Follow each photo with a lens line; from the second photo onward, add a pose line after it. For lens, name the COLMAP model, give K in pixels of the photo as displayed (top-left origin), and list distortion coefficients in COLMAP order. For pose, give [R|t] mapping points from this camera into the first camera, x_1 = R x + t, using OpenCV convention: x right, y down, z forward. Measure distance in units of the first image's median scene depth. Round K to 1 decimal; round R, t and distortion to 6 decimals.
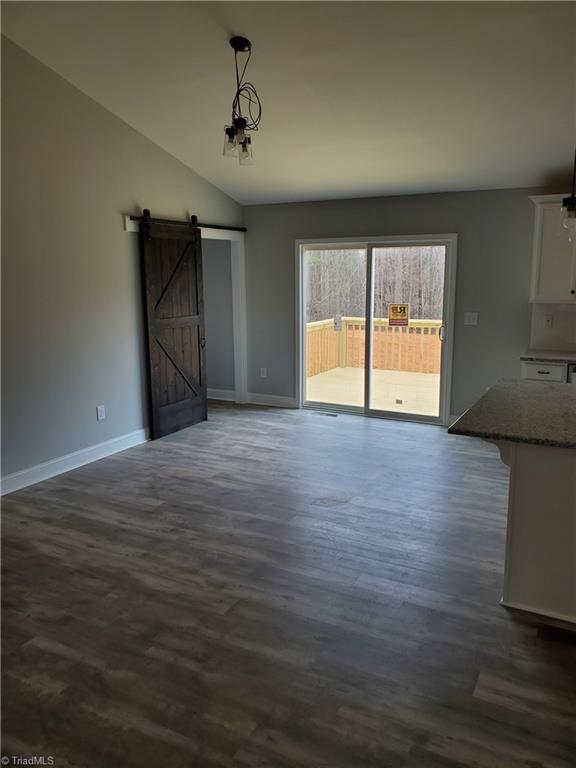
lens RADIAL K [[588.4, 0, 292.5], [0, 588.4, 380.2], [0, 0, 1]] dist [0.009182, 0.009199]
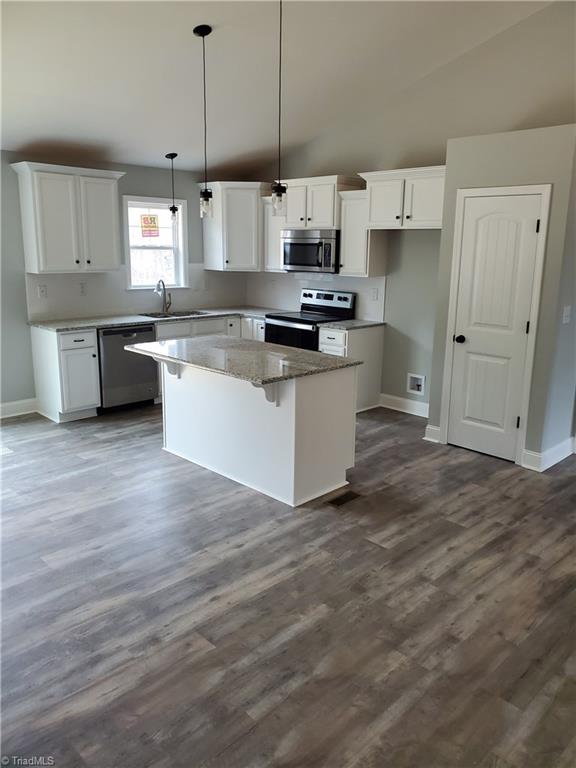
lens RADIAL K [[588.4, 0, 292.5], [0, 588.4, 380.2], [0, 0, 1]] dist [0.009182, 0.009199]
pose [[0.304063, -0.207831, 0.929705, -0.706157], [0.162823, 0.972891, 0.164233, -0.088064], [-0.938634, 0.101441, 0.329660, 0.511356]]
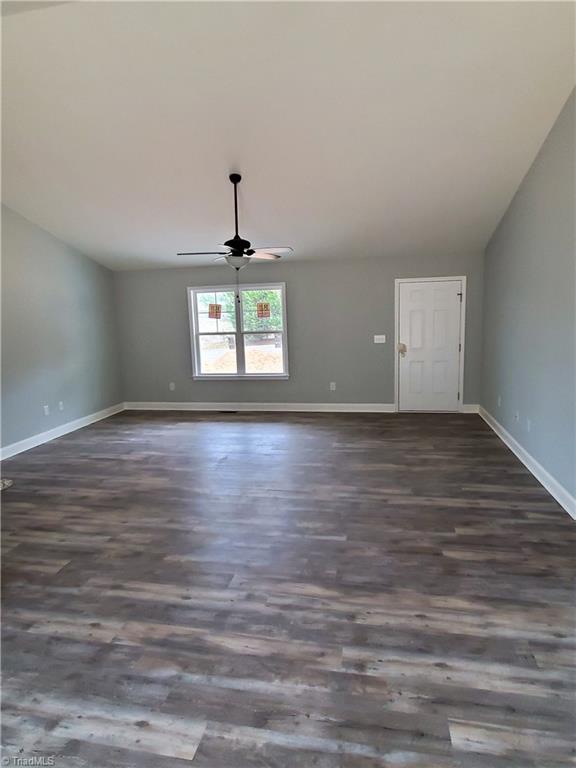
lens RADIAL K [[472.4, 0, 288.0], [0, 472.4, 384.0], [0, 0, 1]] dist [0.001293, 0.000266]
pose [[-0.959518, 0.080652, -0.269852, 0.015643], [-0.014088, 0.943179, 0.331986, -0.313280], [0.281294, 0.322349, -0.903861, 1.639320]]
